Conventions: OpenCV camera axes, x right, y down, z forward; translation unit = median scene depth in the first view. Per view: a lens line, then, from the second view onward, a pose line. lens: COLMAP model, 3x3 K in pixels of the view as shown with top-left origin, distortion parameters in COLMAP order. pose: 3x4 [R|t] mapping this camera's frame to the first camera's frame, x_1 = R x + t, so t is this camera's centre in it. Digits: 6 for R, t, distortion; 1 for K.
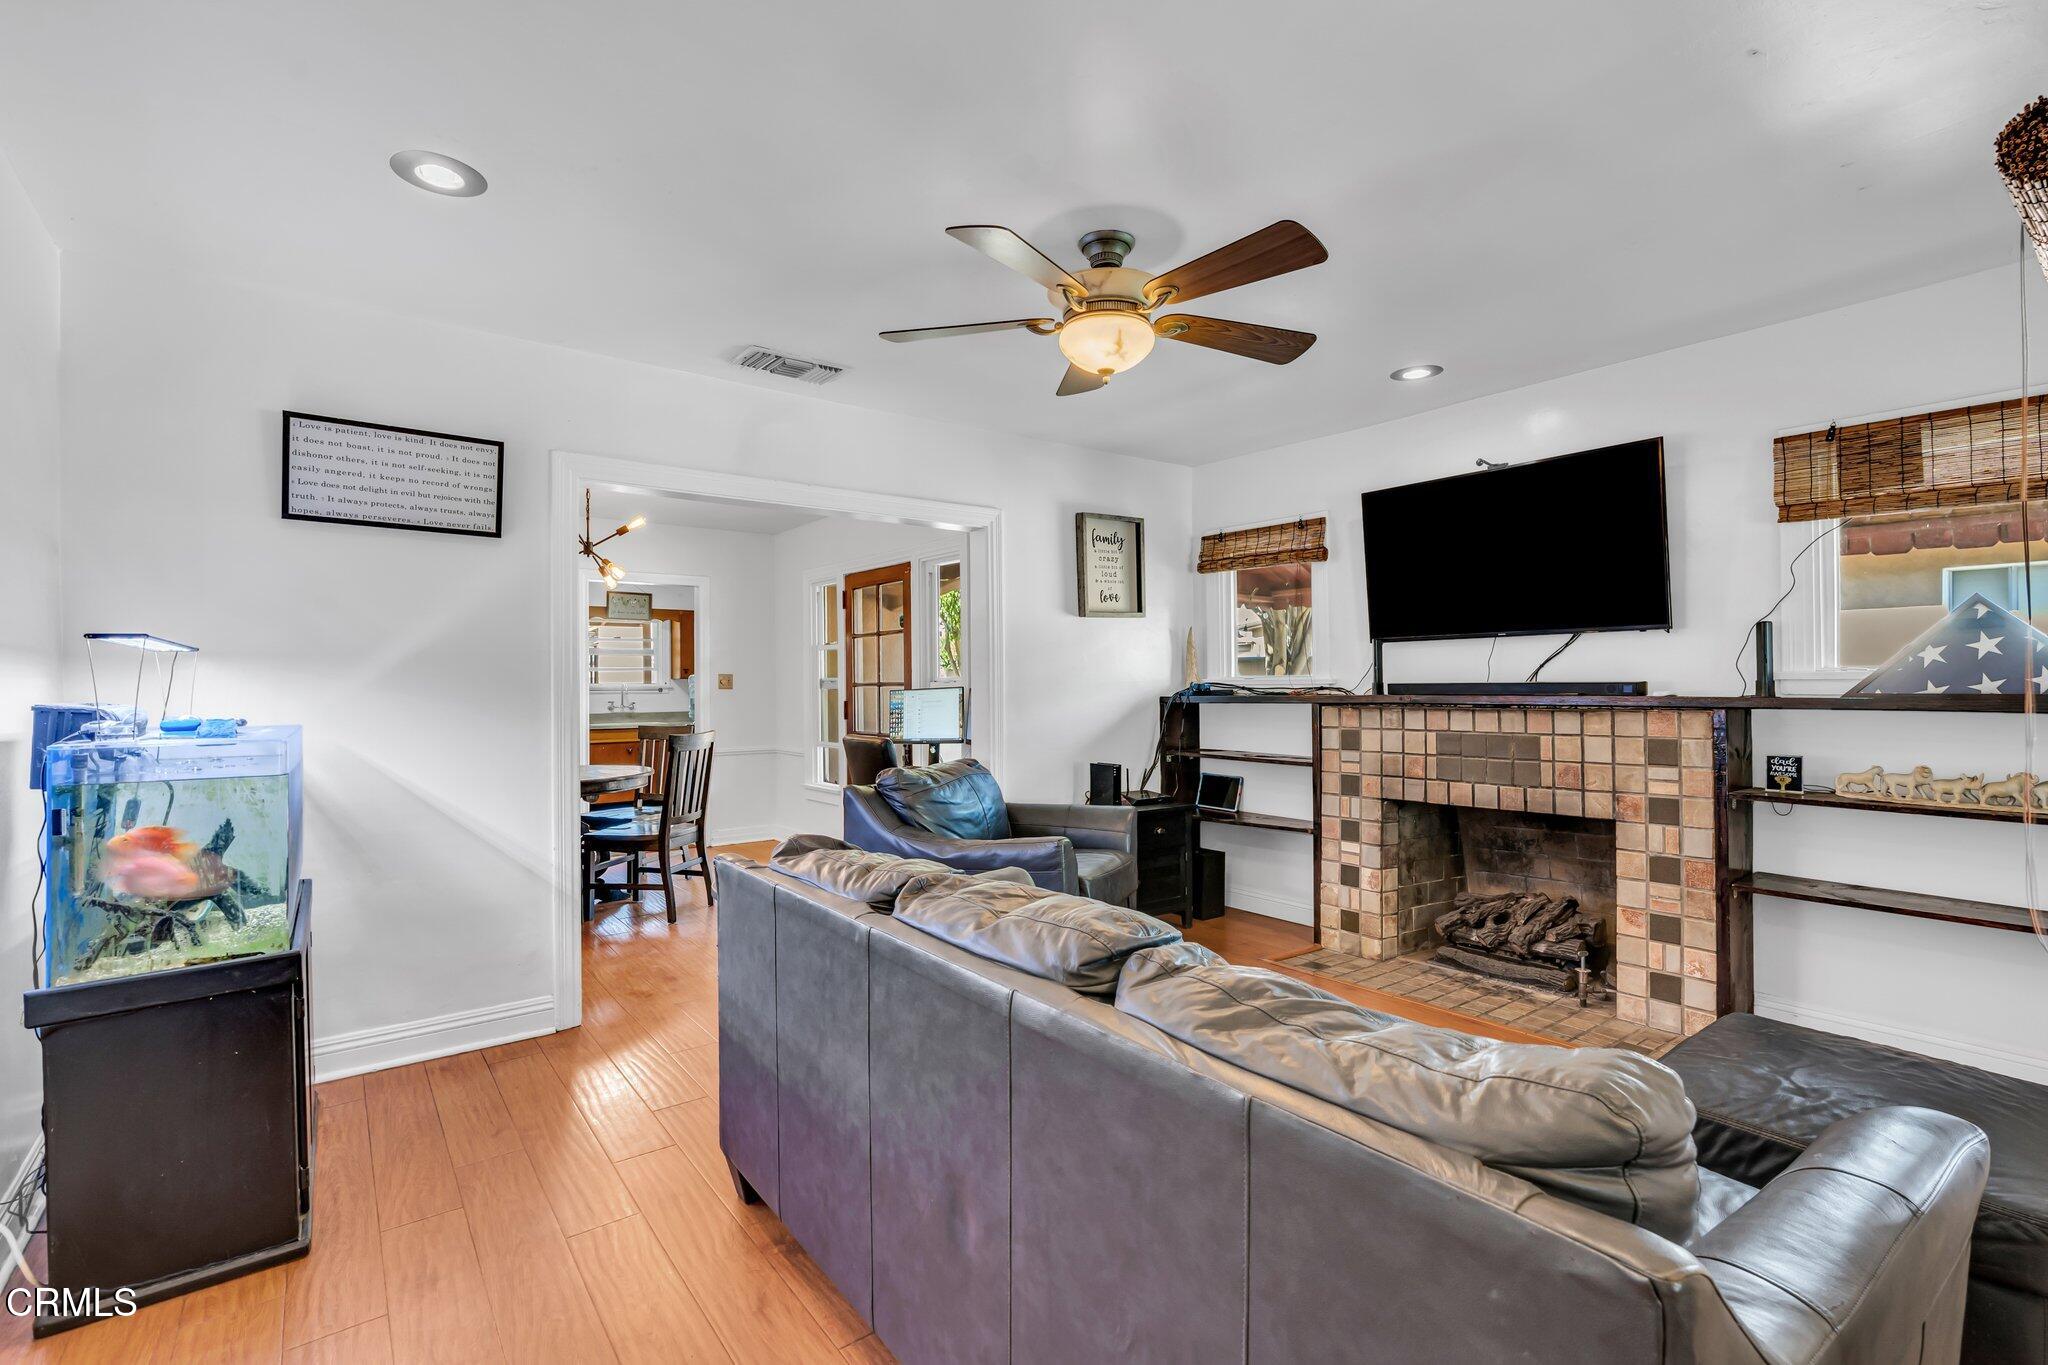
lens RADIAL K [[940.9, 0, 1017.9], [0, 940.9, 677.5], [0, 0, 1]] dist [-0.009282, 0.002348]
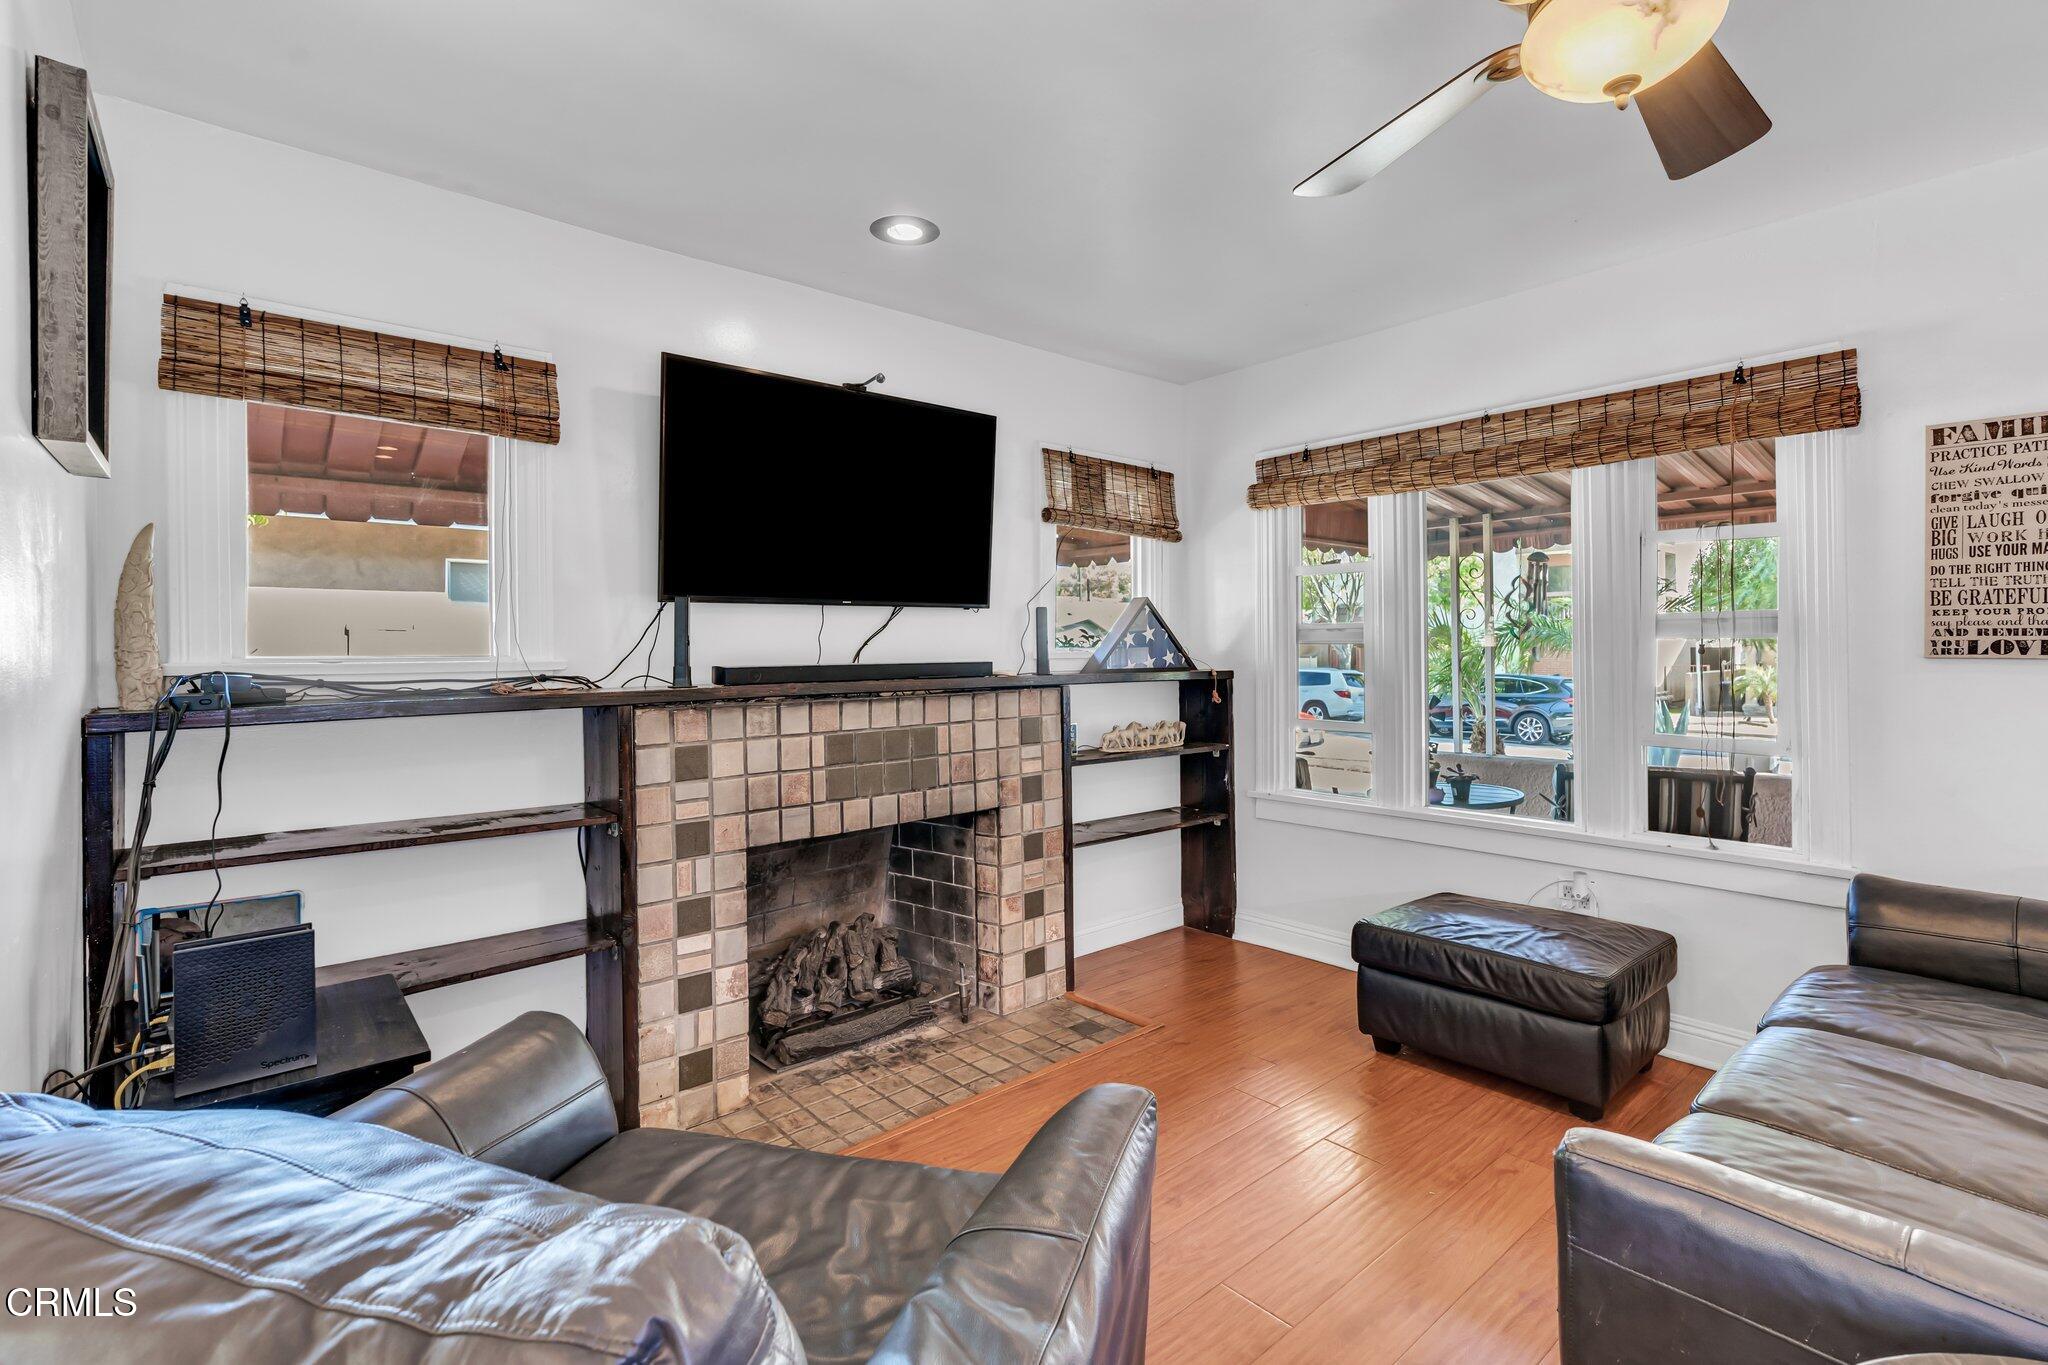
lens RADIAL K [[940.9, 0, 1017.2], [0, 940.9, 647.7], [0, 0, 1]] dist [-0.009282, 0.002348]
pose [[-0.062928, 0.011004, 0.997957, -0.273452], [0.003639, 0.999935, -0.010796, 0.000656], [-0.998011, 0.002952, -0.062964, 0.901173]]
